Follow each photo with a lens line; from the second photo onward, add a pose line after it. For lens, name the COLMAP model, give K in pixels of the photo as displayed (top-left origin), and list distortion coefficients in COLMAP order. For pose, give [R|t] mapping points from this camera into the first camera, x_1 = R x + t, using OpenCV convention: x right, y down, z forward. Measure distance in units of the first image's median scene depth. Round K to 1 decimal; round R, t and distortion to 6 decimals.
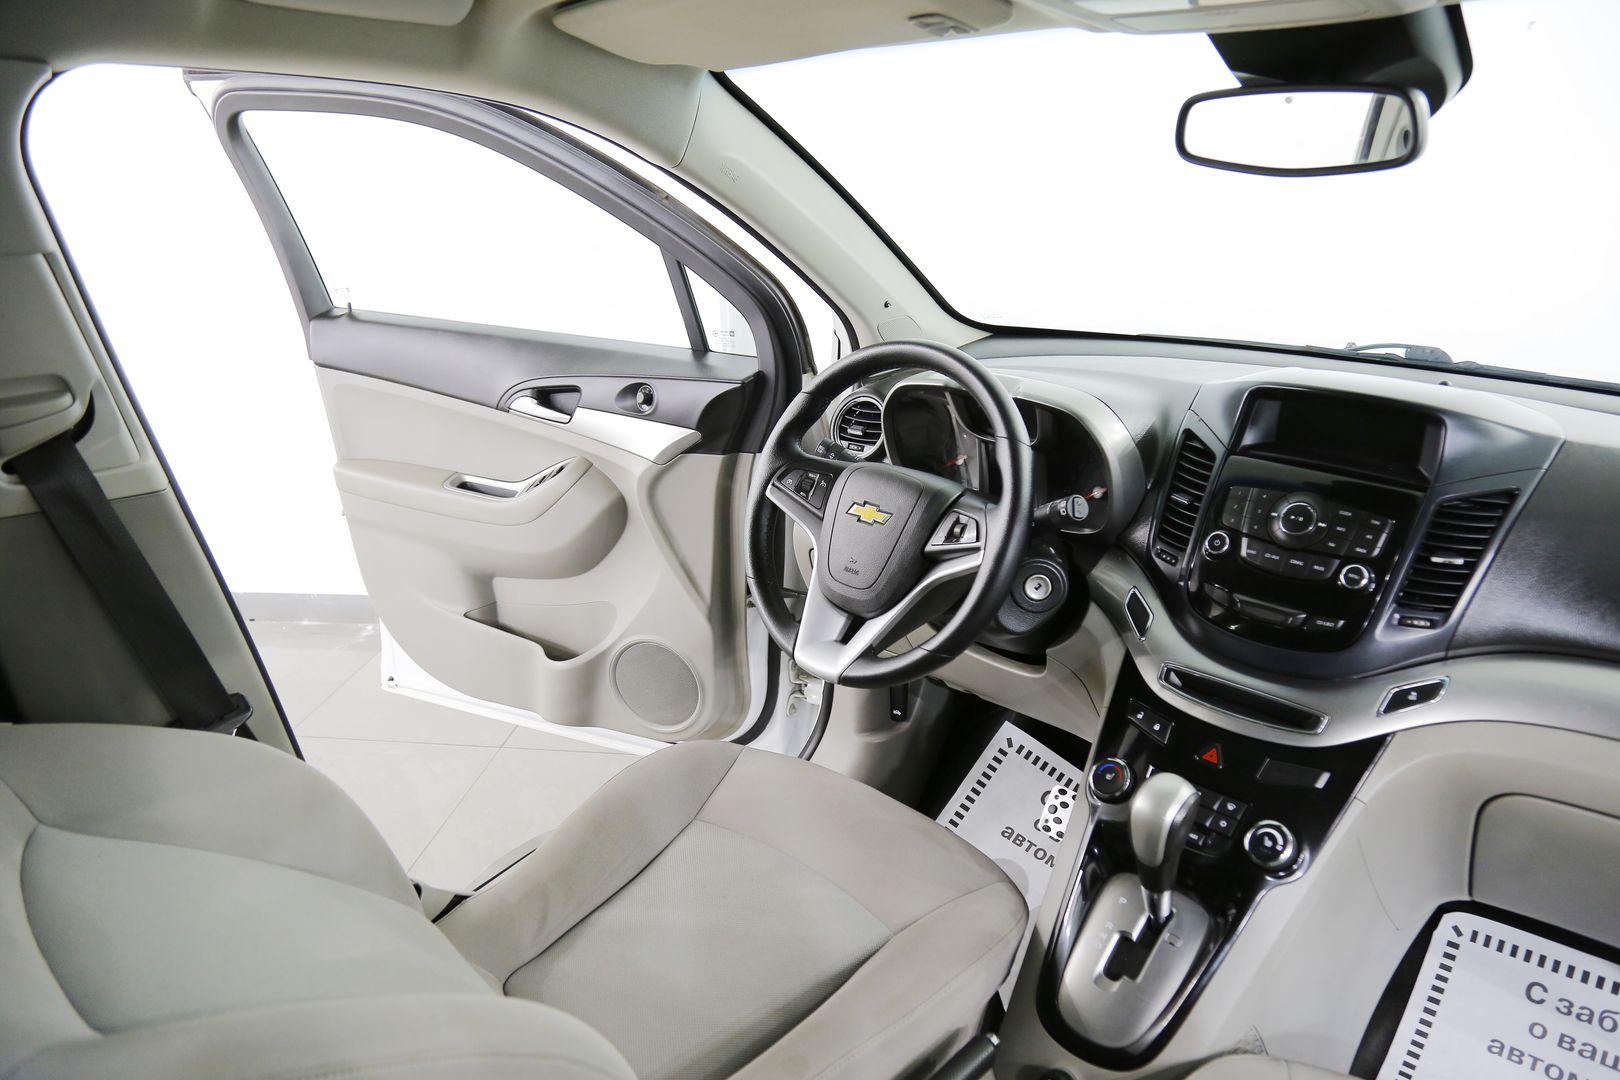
lens RADIAL K [[1079.6, 0, 810.0], [0, 1079.6, 540.0], [0, 0, 1]] dist [-0.136228, 0.075935]
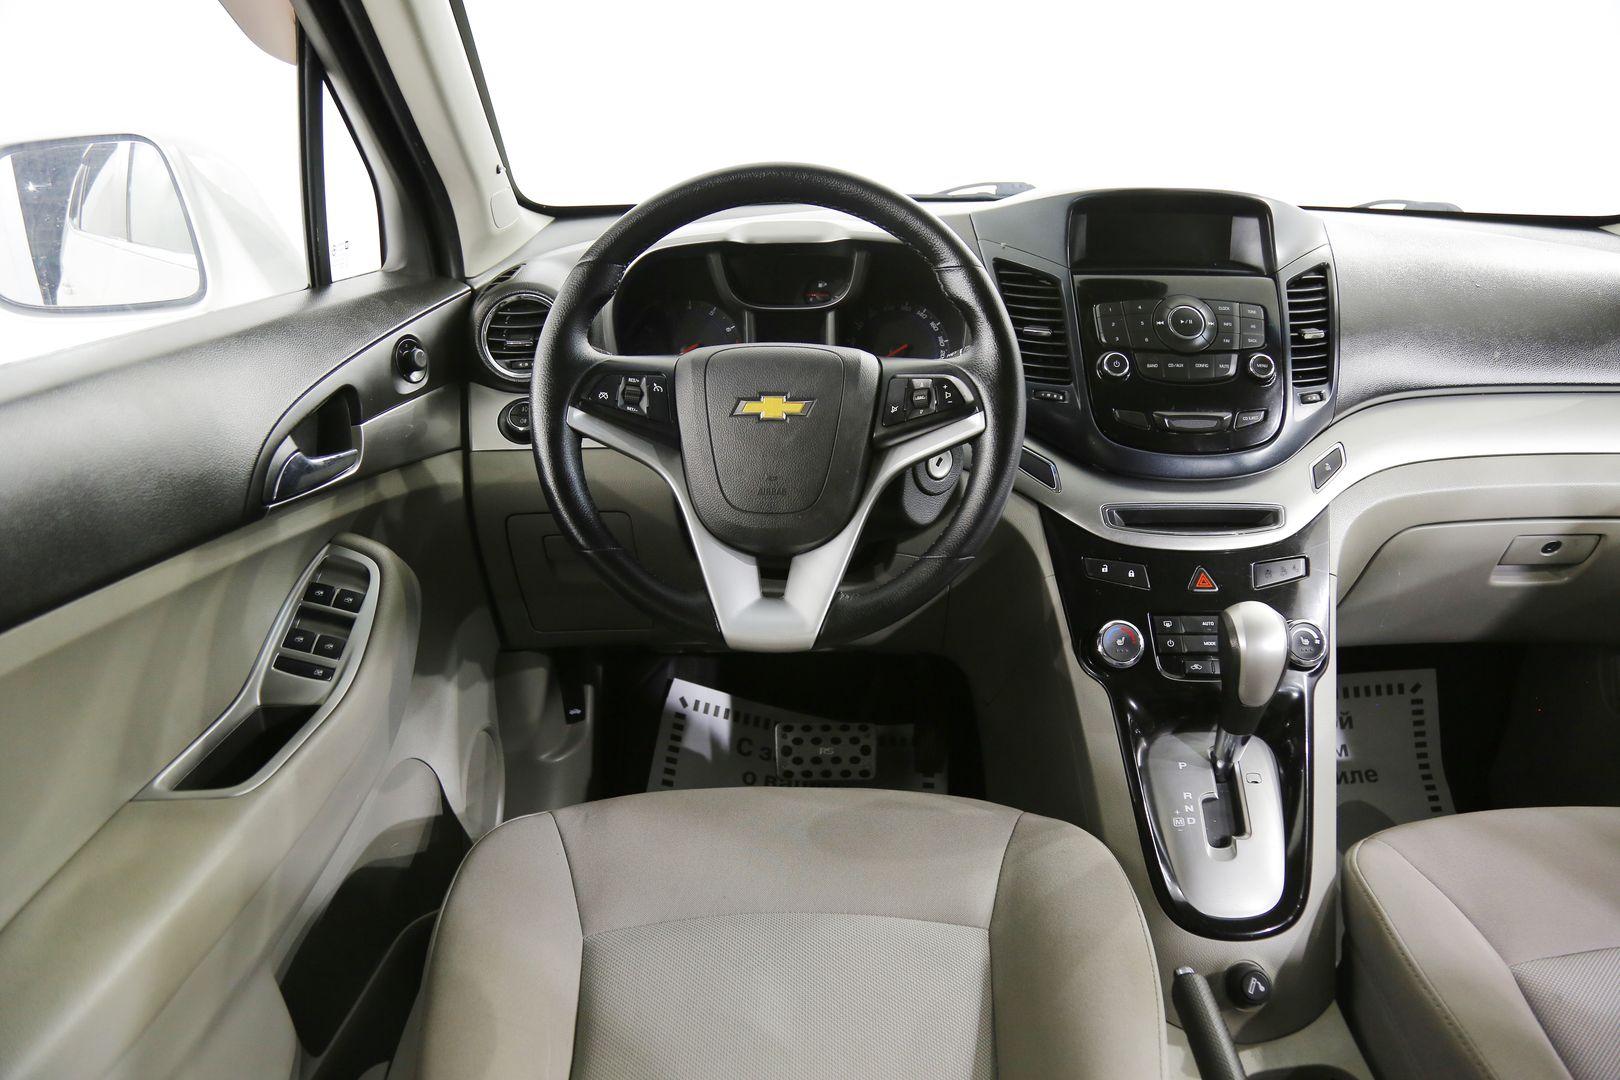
lens RADIAL K [[1079.6, 0, 810.0], [0, 1079.6, 540.0], [0, 0, 1]] dist [-0.136228, 0.075935]
pose [[0.711149, -0.249044, 0.657453, -0.280602], [0.227248, 0.966383, 0.120260, -0.013405], [-0.665302, 0.063882, 0.743837, 0.314370]]
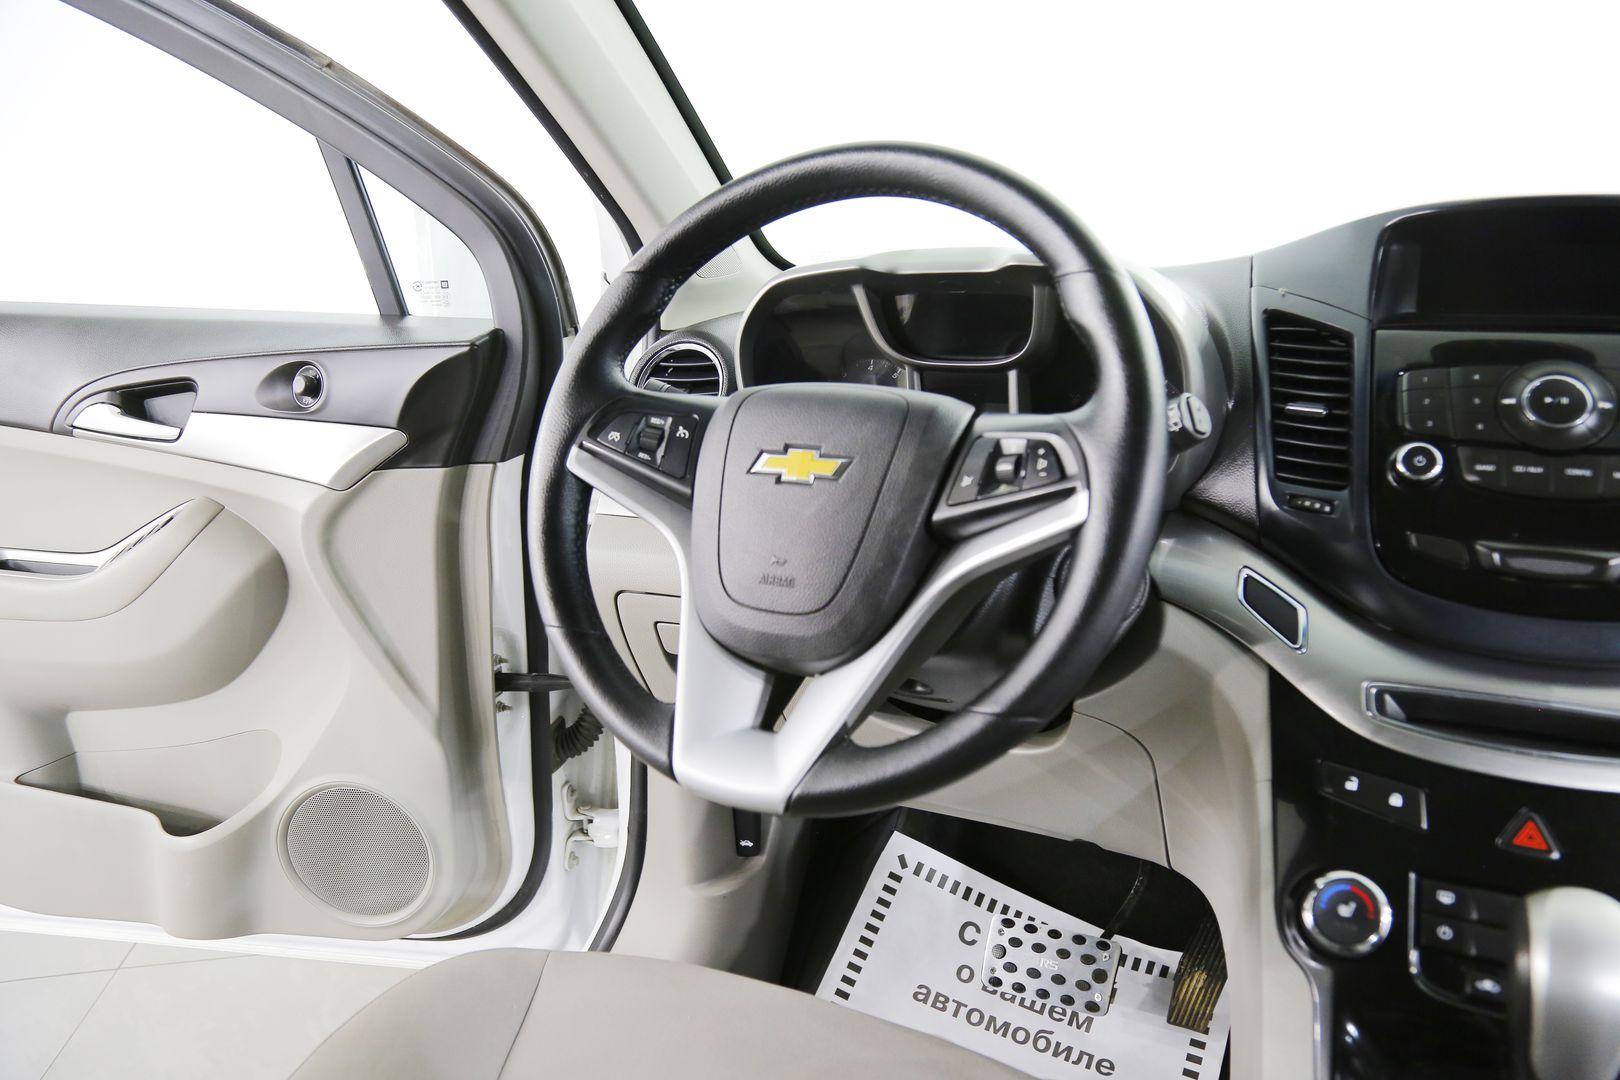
lens RADIAL K [[1079.6, 0, 810.0], [0, 1079.6, 540.0], [0, 0, 1]] dist [-0.136228, 0.075935]
pose [[0.952334, -0.075842, 0.295481, -0.062972], [0.105087, 0.990878, -0.084361, 0.036254], [-0.286387, 0.111391, 0.951617, 0.353154]]
